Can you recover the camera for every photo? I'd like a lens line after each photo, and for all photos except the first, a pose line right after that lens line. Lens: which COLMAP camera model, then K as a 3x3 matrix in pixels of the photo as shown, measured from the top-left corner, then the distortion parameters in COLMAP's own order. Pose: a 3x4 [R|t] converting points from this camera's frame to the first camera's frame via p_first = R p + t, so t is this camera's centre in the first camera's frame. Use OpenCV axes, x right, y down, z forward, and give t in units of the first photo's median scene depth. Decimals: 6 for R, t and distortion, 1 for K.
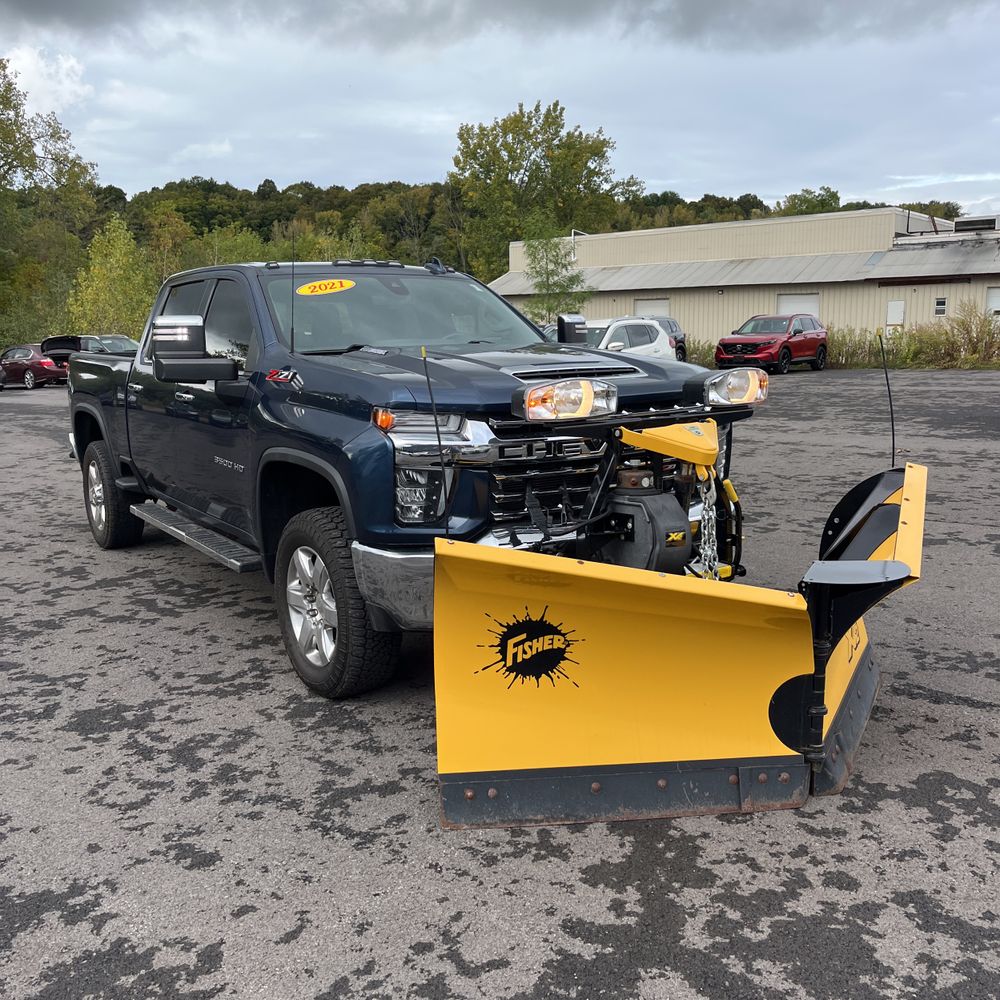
lens RADIAL K [[1007.7, 0, 500.7], [0, 1007.7, 499.6], [0, 0, 1]] dist [0.018559, 0.000000]
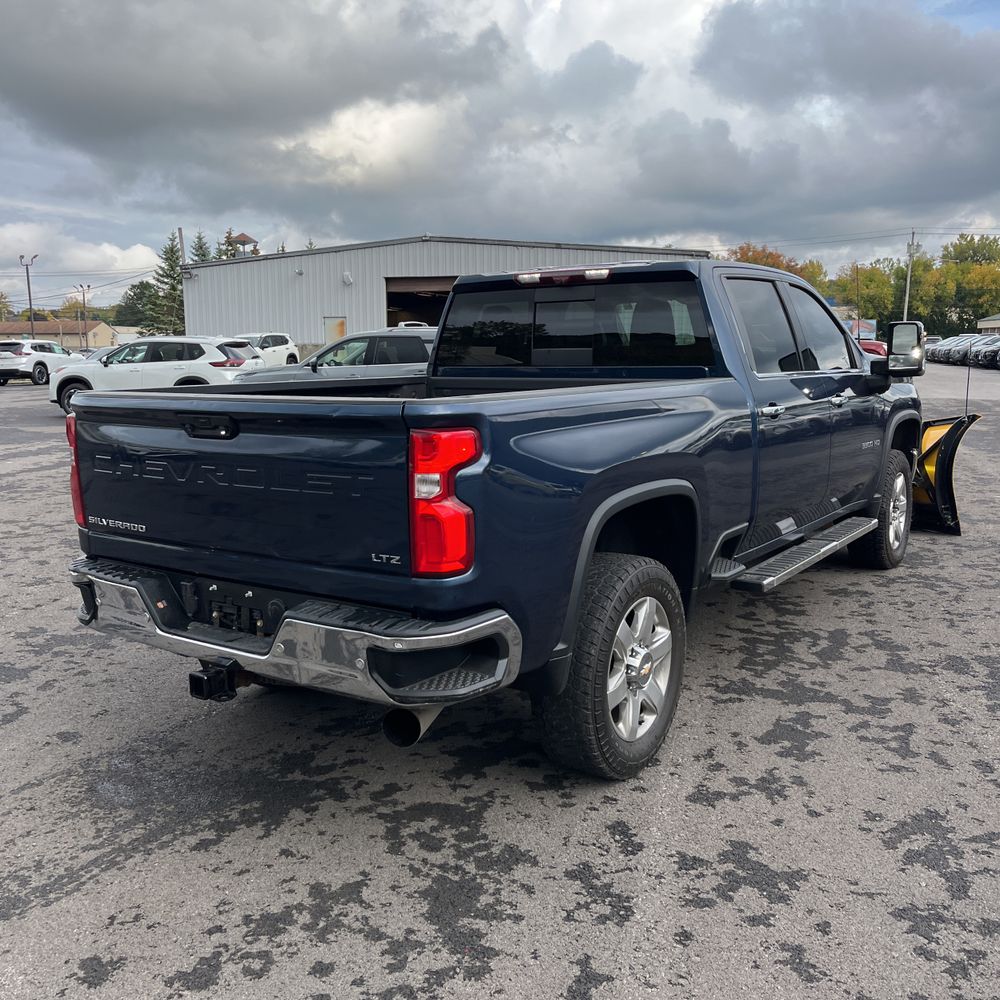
lens RADIAL K [[1007.7, 0, 491.4], [0, 1007.7, 493.8], [0, 0, 1]] dist [0.018559, 0.000000]
pose [[-0.365793, -0.113862, 0.923705, -0.906992], [0.175128, 0.966338, 0.188470, -0.211402], [-0.914071, 0.230707, -0.333540, 1.348679]]
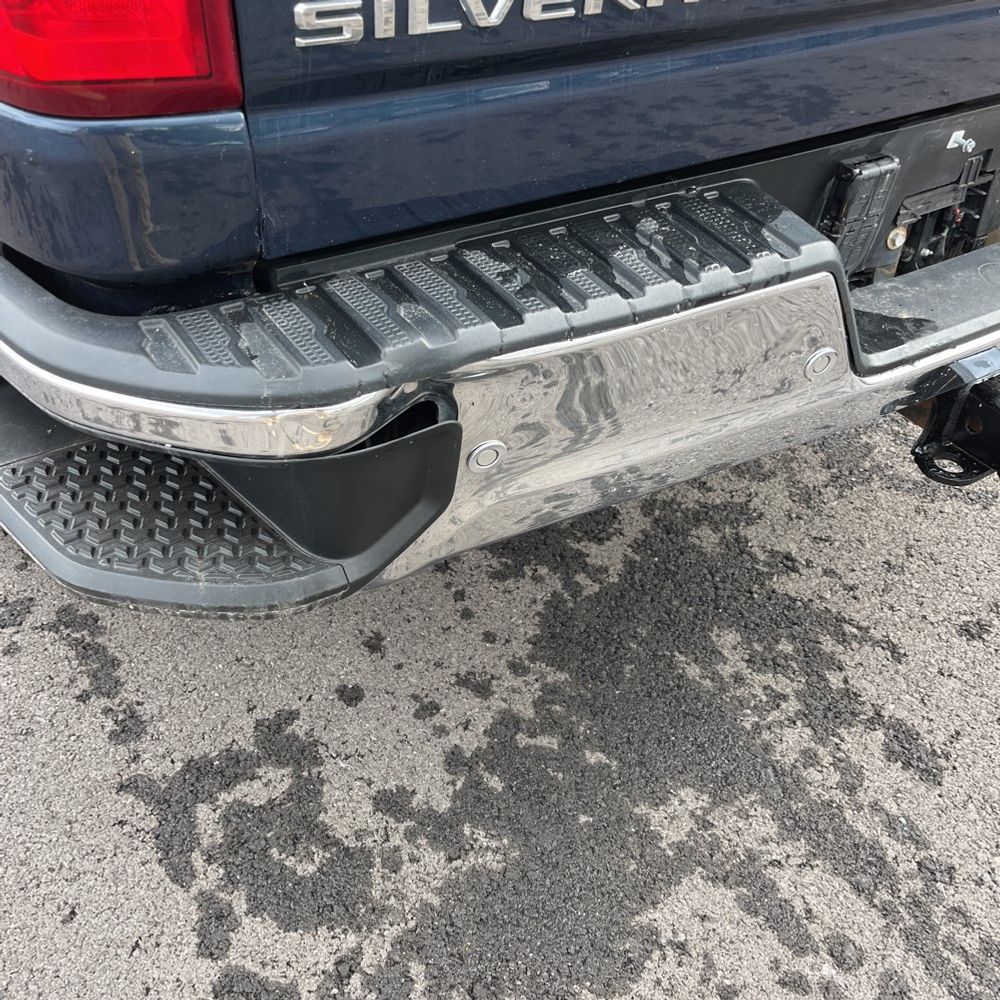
lens RADIAL K [[1007.7, 0, 490.0], [0, 1007.7, 477.0], [0, 0, 1]] dist [0.018559, 0.000000]
pose [[-0.999520, -0.030940, -0.001317, -0.344925], [-0.021395, 0.659184, 0.751677, -0.169571], [-0.022388, 0.751345, -0.659530, 1.444388]]
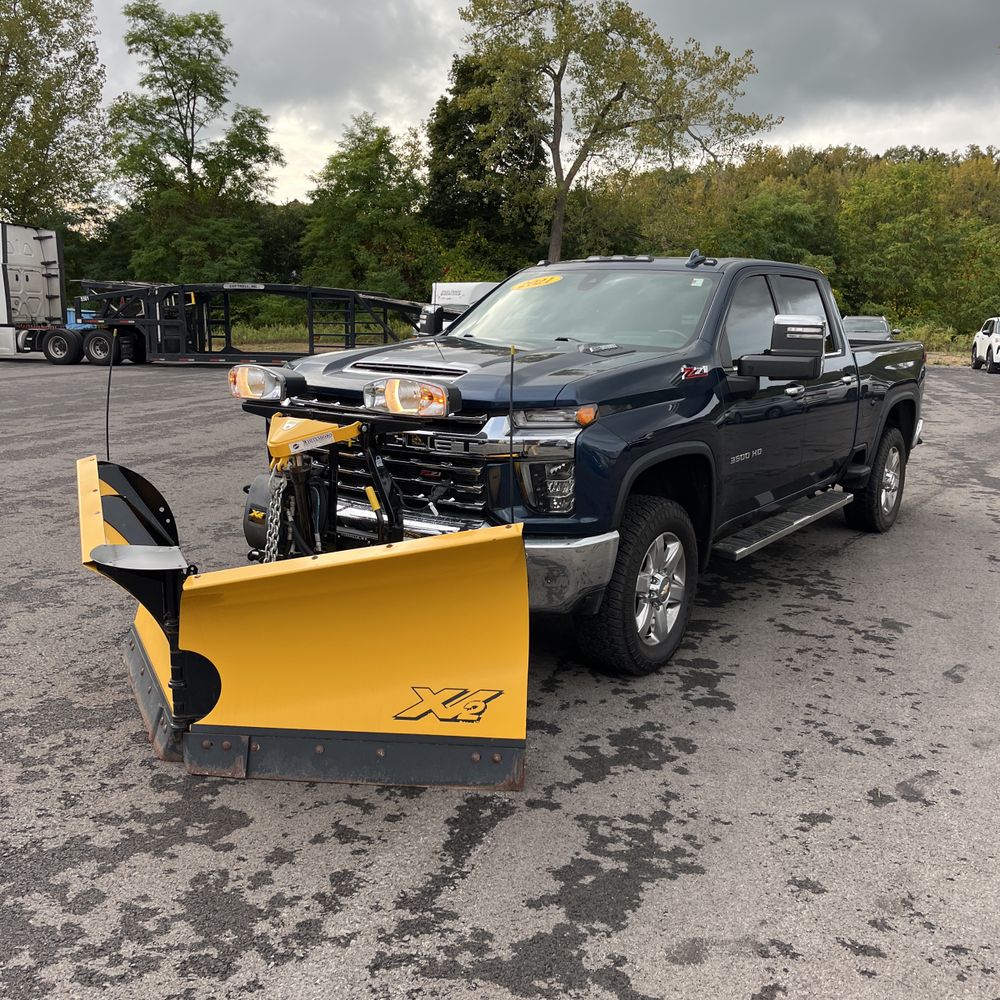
lens RADIAL K [[1007.7, 0, 503.8], [0, 1007.7, 497.1], [0, 0, 1]] dist [0.018559, 0.000000]
pose [[0.358401, 0.201637, -0.911532, 0.676373], [-0.182390, 0.972705, 0.143456, -0.101005], [0.915578, 0.114840, 0.385395, 0.427790]]
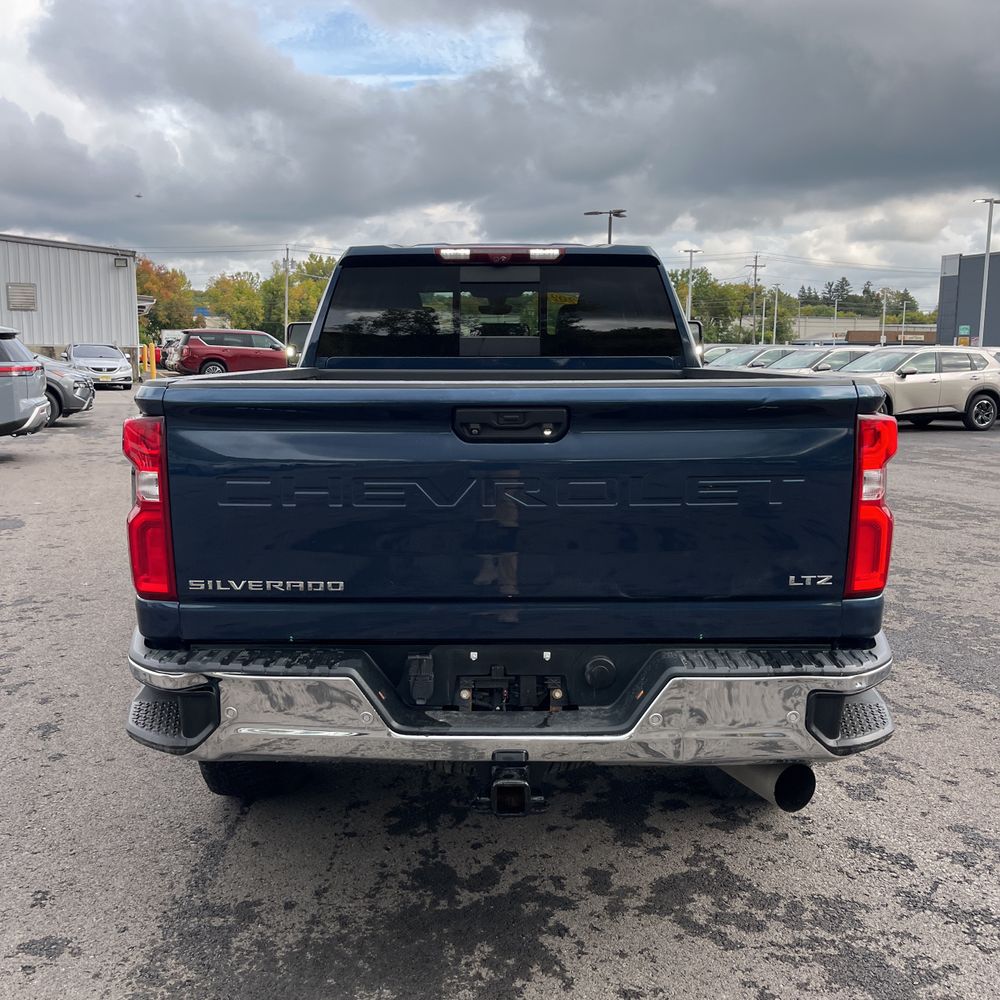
lens RADIAL K [[1007.7, 0, 494.8], [0, 1007.7, 497.2], [0, 0, 1]] dist [0.018559, 0.000000]
pose [[-0.831746, -0.062465, 0.551631, -0.599967], [0.107762, 0.956584, 0.270804, -0.242750], [-0.544597, 0.284685, -0.788904, 1.571176]]
